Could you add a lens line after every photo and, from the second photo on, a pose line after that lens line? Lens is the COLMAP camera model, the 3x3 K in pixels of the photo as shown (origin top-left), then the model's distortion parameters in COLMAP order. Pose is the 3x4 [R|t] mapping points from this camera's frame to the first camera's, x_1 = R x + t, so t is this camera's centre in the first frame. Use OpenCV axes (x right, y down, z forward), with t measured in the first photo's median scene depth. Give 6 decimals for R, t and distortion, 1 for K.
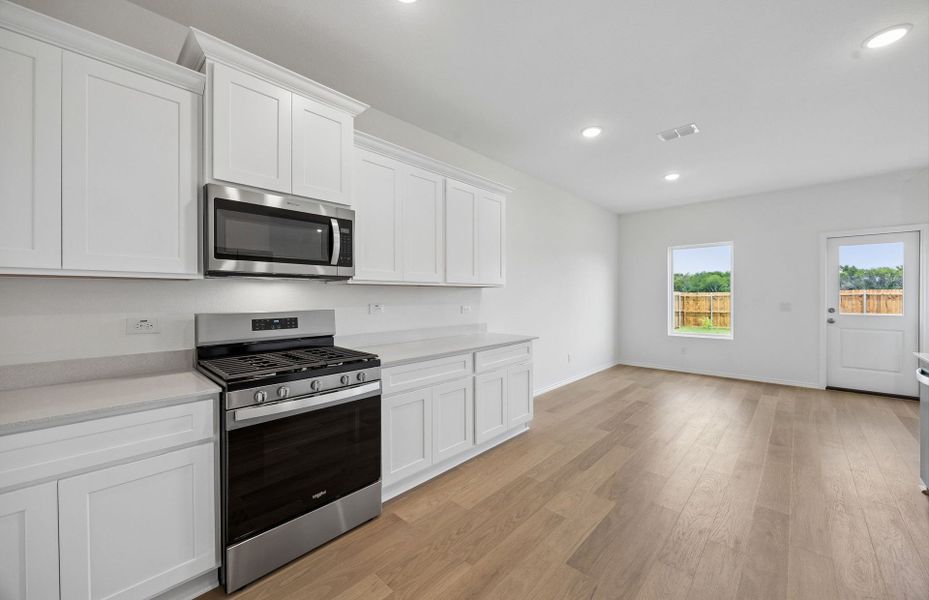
lens RADIAL K [[363.2, 0, 463.7], [0, 363.2, 290.9], [0, 0, 1]] dist [-0.001727, -0.000180]
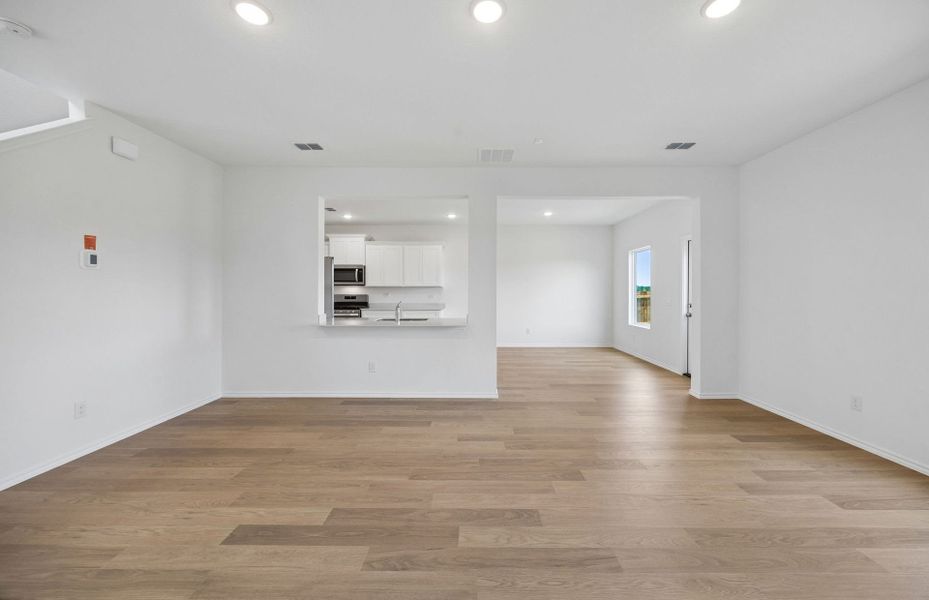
lens RADIAL K [[363.2, 0, 463.7], [0, 363.2, 290.9], [0, 0, 1]] dist [-0.001727, -0.000180]
pose [[0.671989, 0.013737, -0.740434, 1.434171], [0.010779, 0.999541, 0.028327, -0.035412], [0.740482, -0.027017, 0.671532, -0.306338]]
